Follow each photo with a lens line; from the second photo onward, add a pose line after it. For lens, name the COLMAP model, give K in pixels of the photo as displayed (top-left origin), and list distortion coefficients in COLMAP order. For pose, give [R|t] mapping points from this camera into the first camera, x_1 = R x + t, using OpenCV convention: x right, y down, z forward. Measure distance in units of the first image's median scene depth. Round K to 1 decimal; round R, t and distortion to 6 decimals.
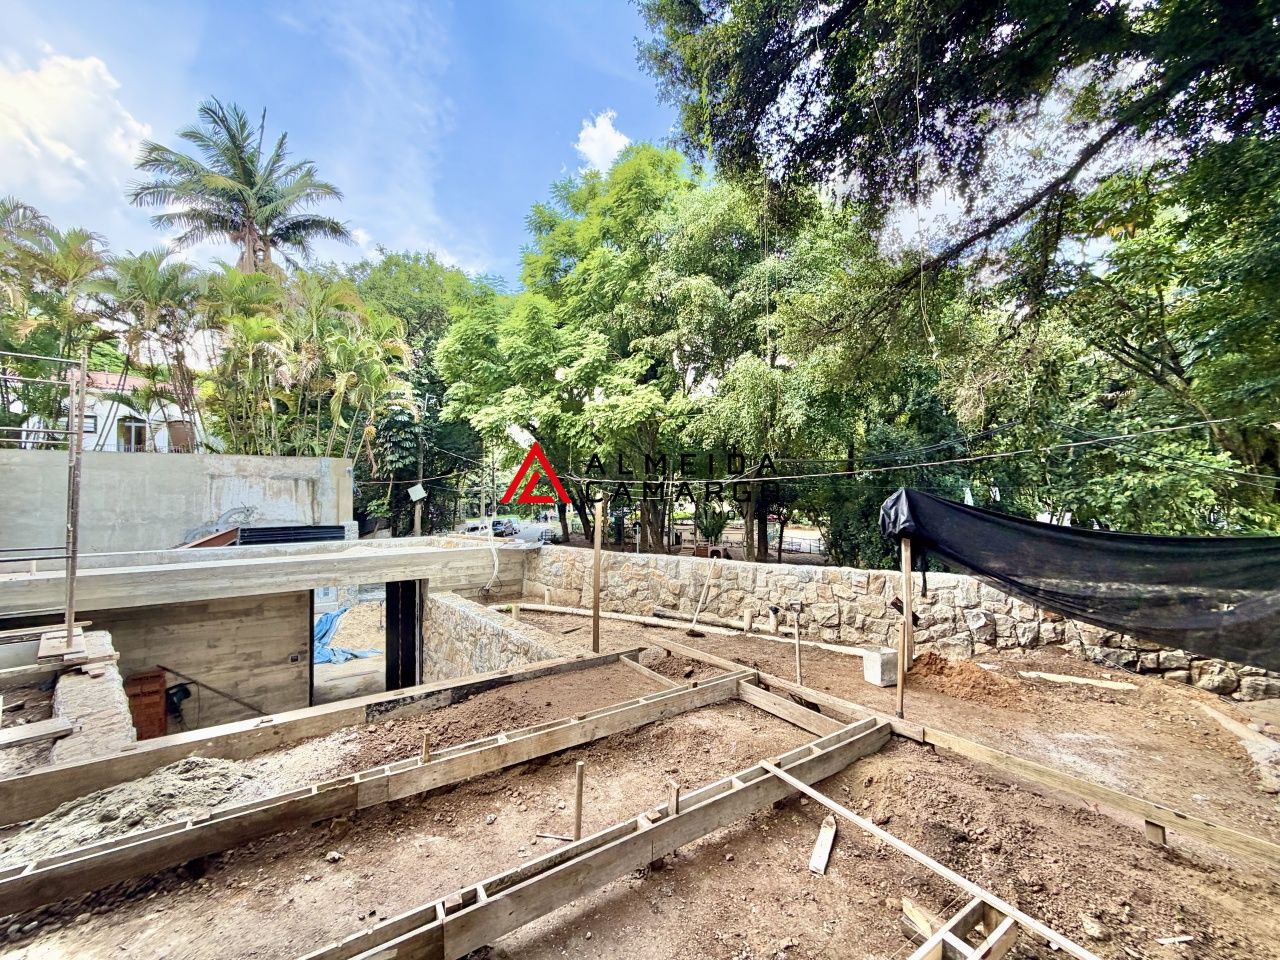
lens RADIAL K [[508.4, 0, 635.2], [0, 508.4, 479.9], [0, 0, 1]] dist [0.000173, -0.000586]
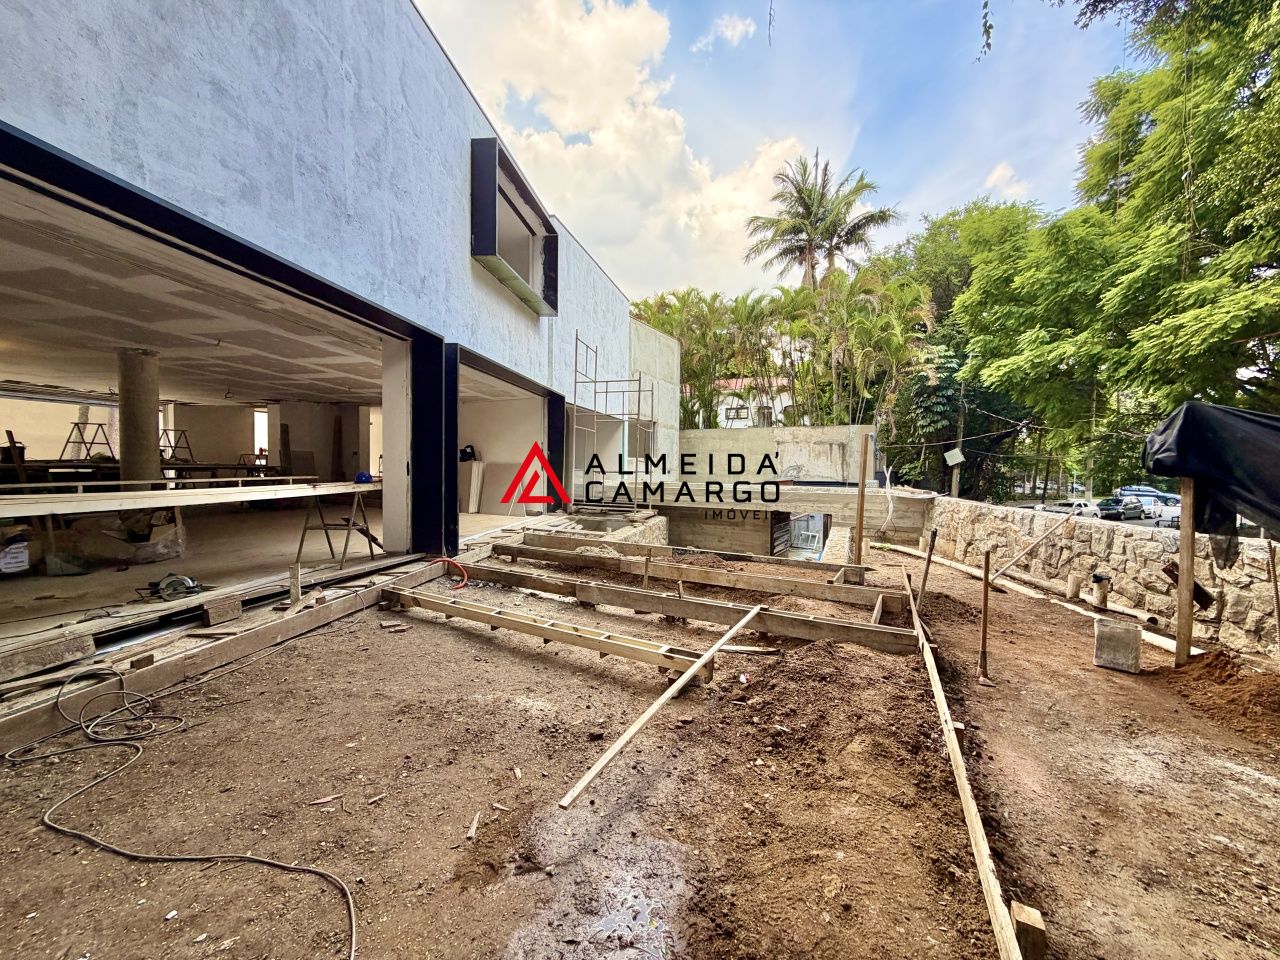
lens RADIAL K [[508.4, 0, 635.2], [0, 508.4, 479.9], [0, 0, 1]] dist [0.000173, -0.000586]
pose [[0.452584, 0.039733, -0.890836, 0.242407], [0.007901, 0.998789, 0.048562, 0.024169], [0.891687, -0.029017, 0.451722, 0.011135]]
